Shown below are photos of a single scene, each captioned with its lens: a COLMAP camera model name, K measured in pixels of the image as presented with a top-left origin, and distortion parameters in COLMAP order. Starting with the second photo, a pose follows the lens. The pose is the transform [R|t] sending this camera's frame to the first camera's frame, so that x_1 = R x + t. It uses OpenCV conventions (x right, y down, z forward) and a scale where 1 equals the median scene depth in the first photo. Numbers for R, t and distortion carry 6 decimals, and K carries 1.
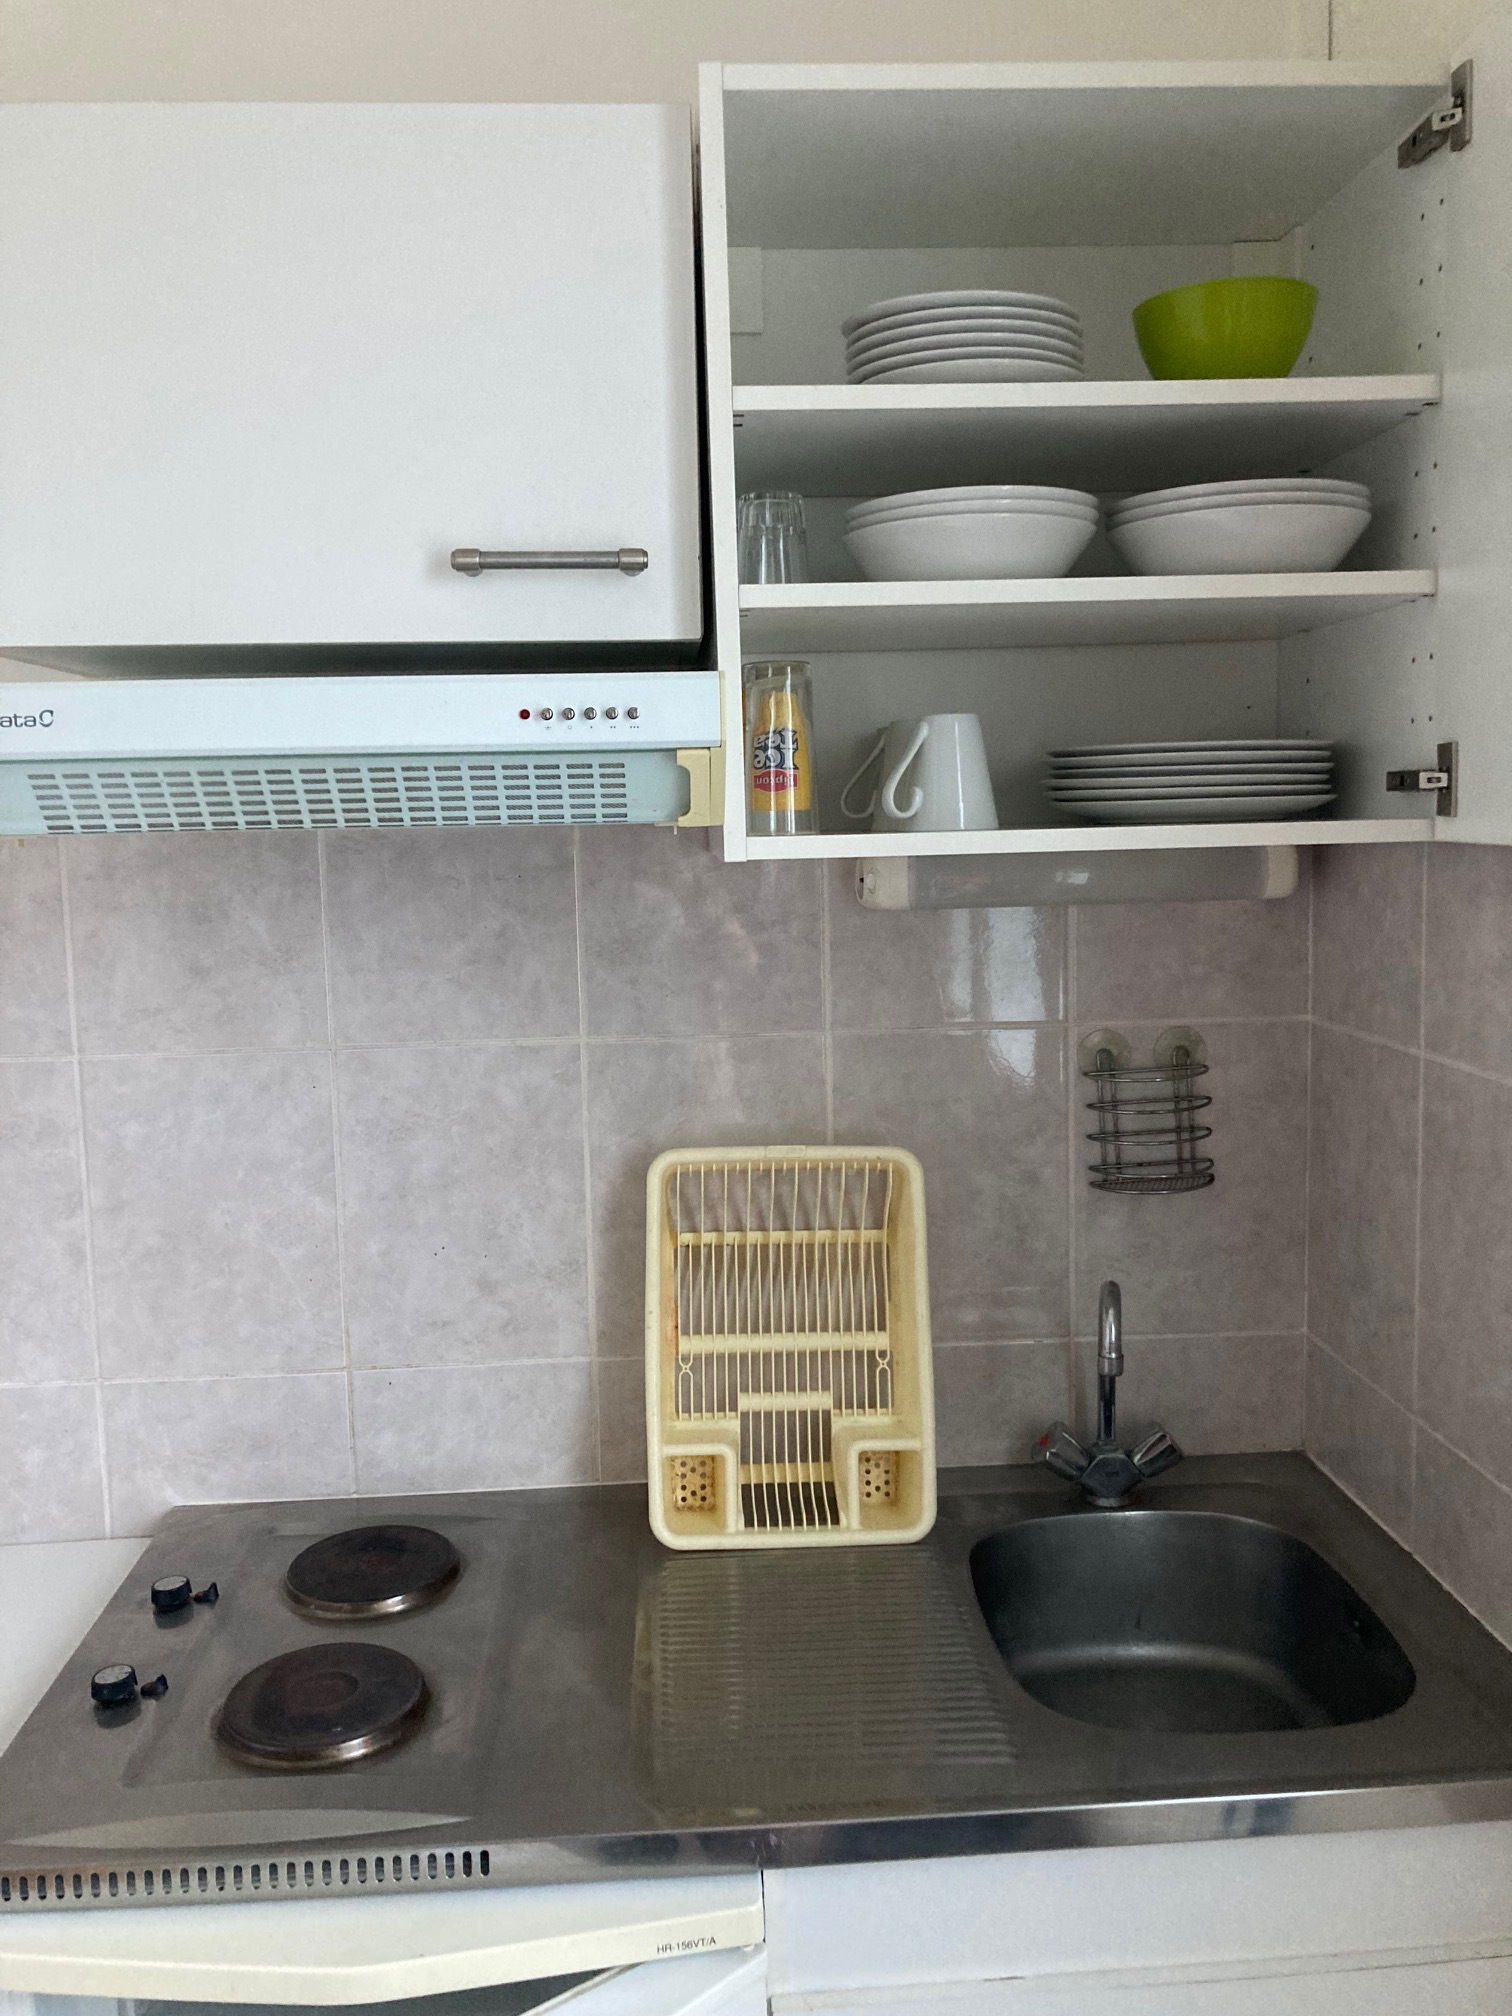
lens RADIAL K [[1656.7, 0, 750.9], [0, 1656.7, 998.2], [0, 0, 1]] dist [0.043705, -0.061388]
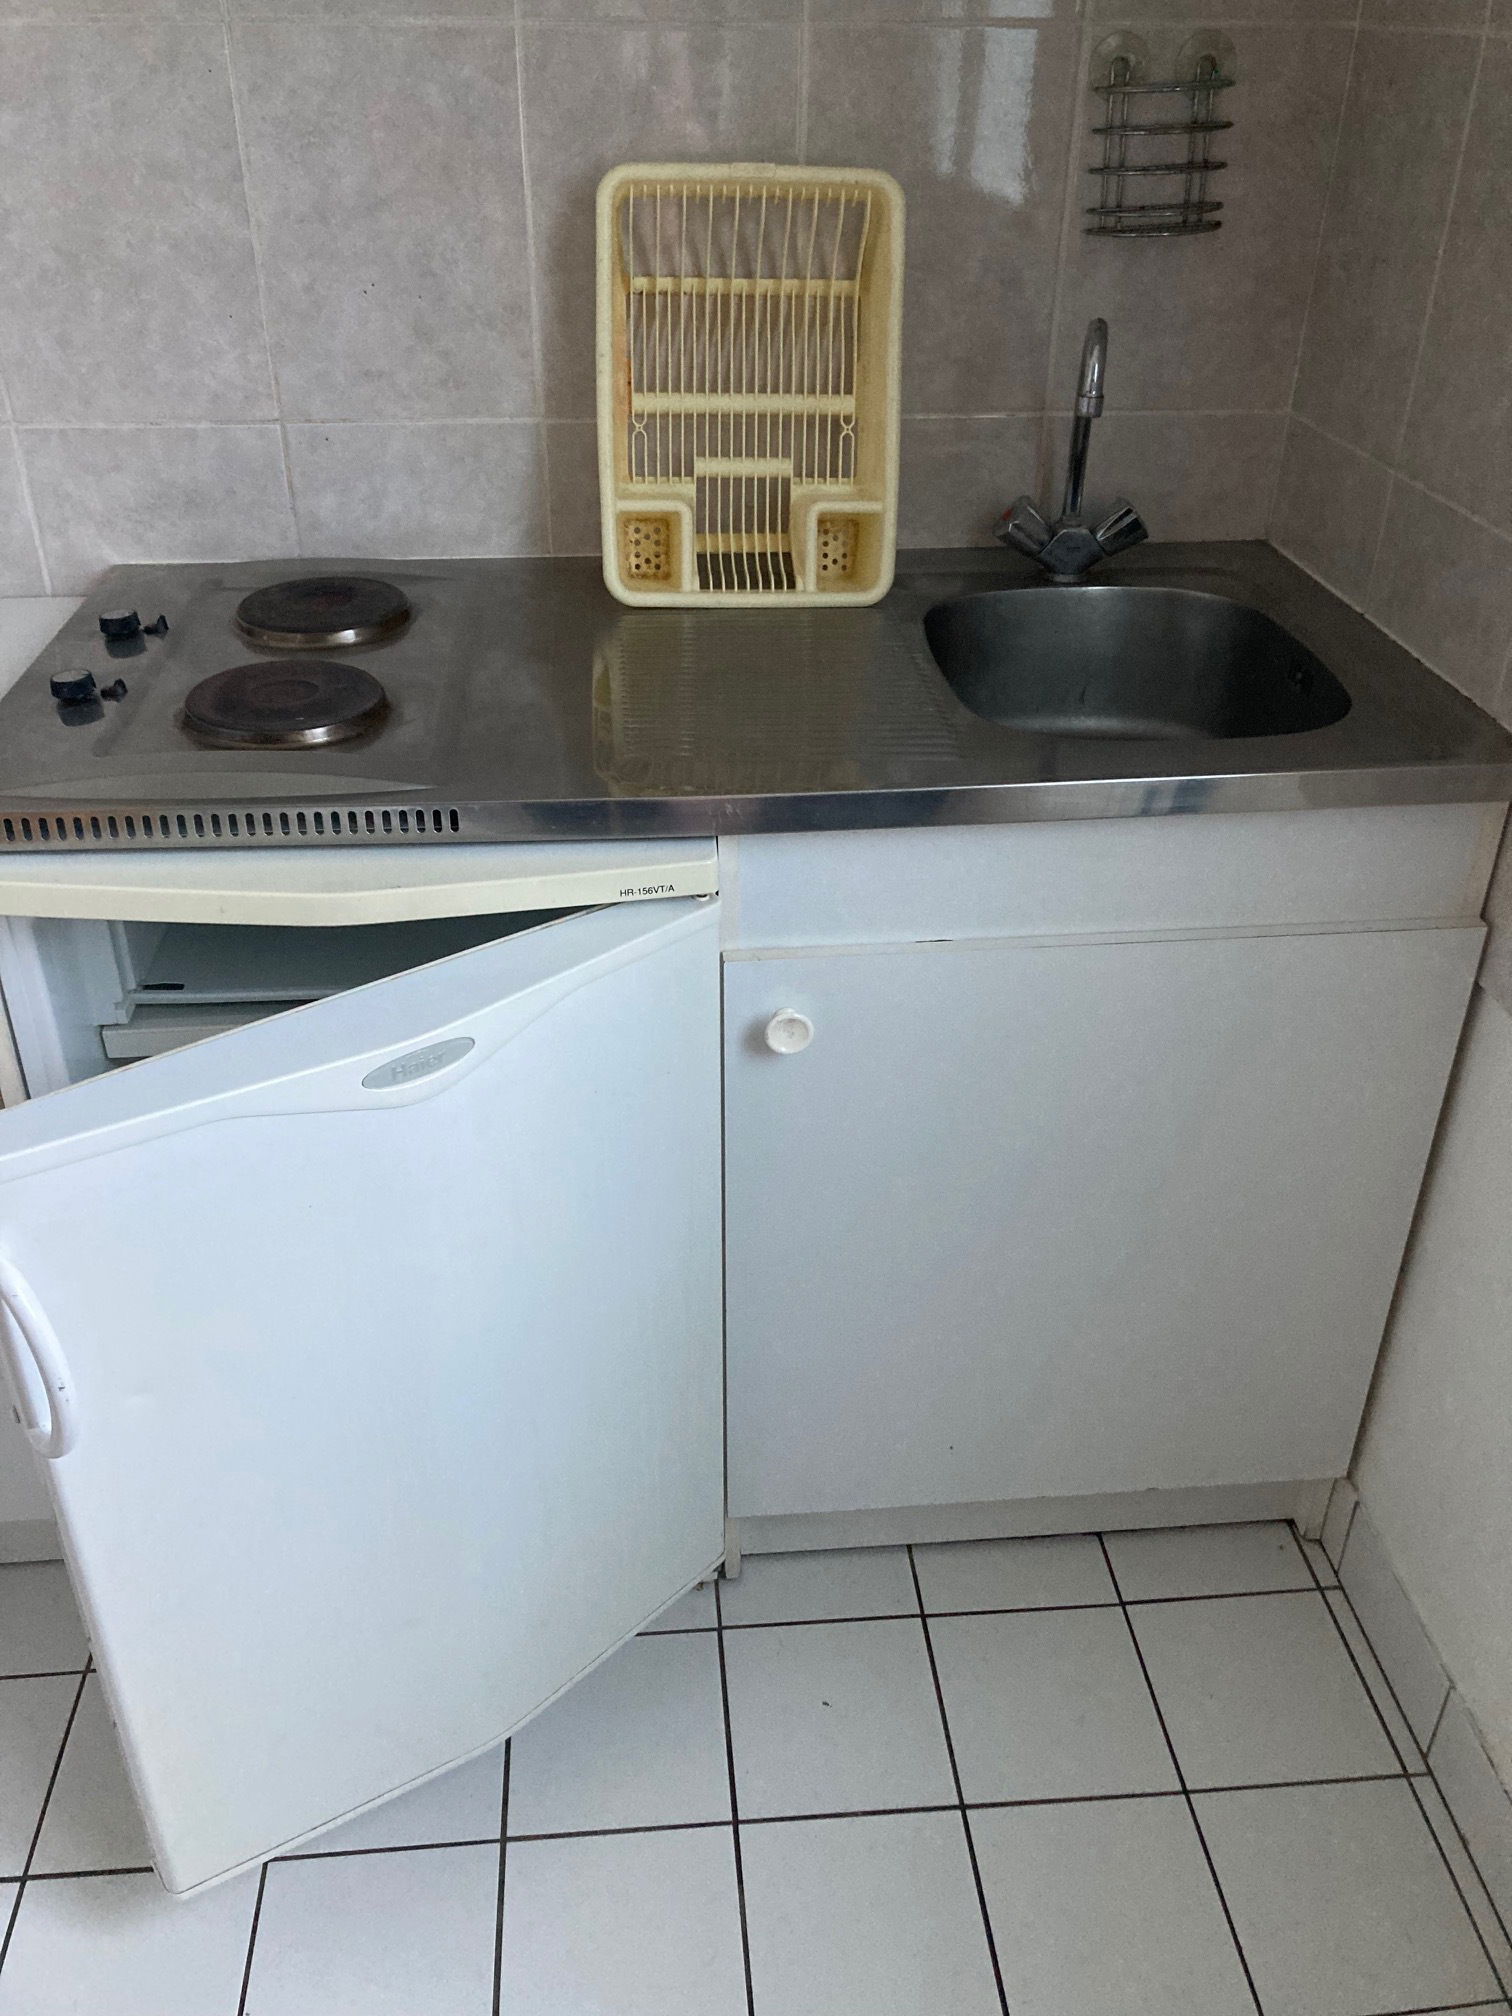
lens RADIAL K [[1656.7, 0, 750.9], [0, 1656.7, 998.2], [0, 0, 1]] dist [0.043705, -0.061388]
pose [[0.999138, 0.015778, 0.038389, -0.007170], [-0.030631, 0.904445, 0.425489, 0.111495], [-0.028007, -0.426298, 0.904149, 0.000962]]
